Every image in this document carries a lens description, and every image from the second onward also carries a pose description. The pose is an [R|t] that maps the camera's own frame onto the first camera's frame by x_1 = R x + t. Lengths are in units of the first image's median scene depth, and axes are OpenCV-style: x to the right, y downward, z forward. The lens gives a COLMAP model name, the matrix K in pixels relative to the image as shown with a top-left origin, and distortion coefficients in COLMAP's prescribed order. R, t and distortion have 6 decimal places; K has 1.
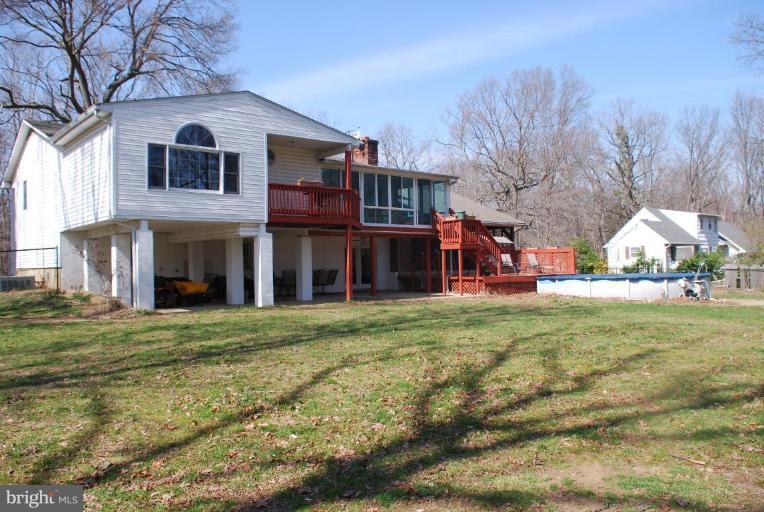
lens RADIAL K [[612.4, 0, 405.6], [0, 612.4, 255.2], [0, 0, 1]] dist [-0.058007, 0.011367]
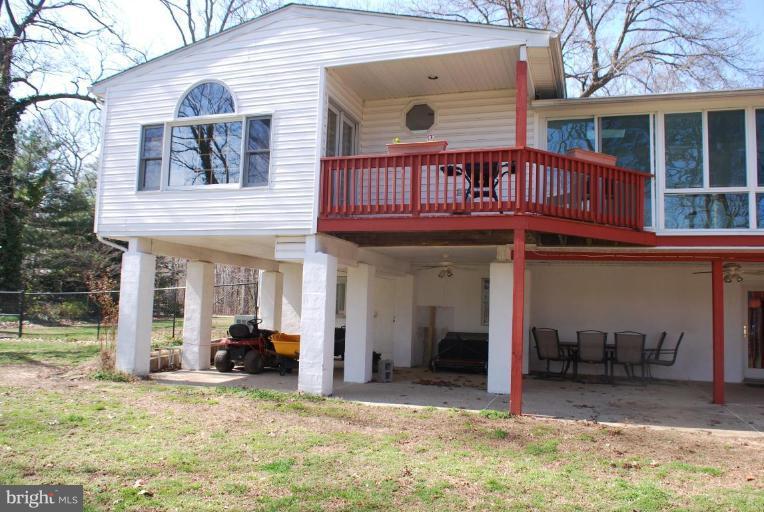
lens RADIAL K [[612.4, 0, 405.6], [0, 612.4, 255.2], [0, 0, 1]] dist [-0.058007, 0.011367]
pose [[0.491059, -0.041306, -0.870146, 0.271251], [-0.027605, 0.997636, -0.062937, -0.003546], [0.870689, 0.054926, 0.488758, 0.817778]]
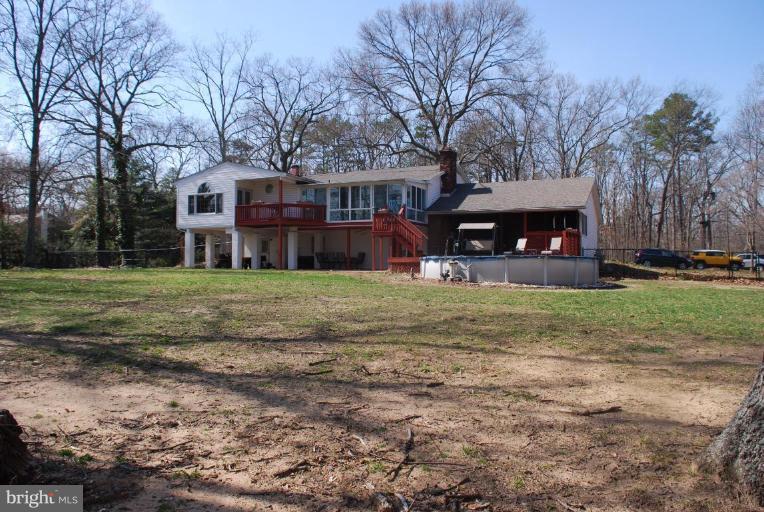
lens RADIAL K [[612.4, 0, 405.6], [0, 612.4, 255.2], [0, 0, 1]] dist [-0.058007, 0.011367]
pose [[0.401321, -0.000216, -0.915937, 1.787199], [0.002562, 0.999996, 0.000887, 0.039050], [0.915934, -0.002703, 0.401321, 0.724930]]
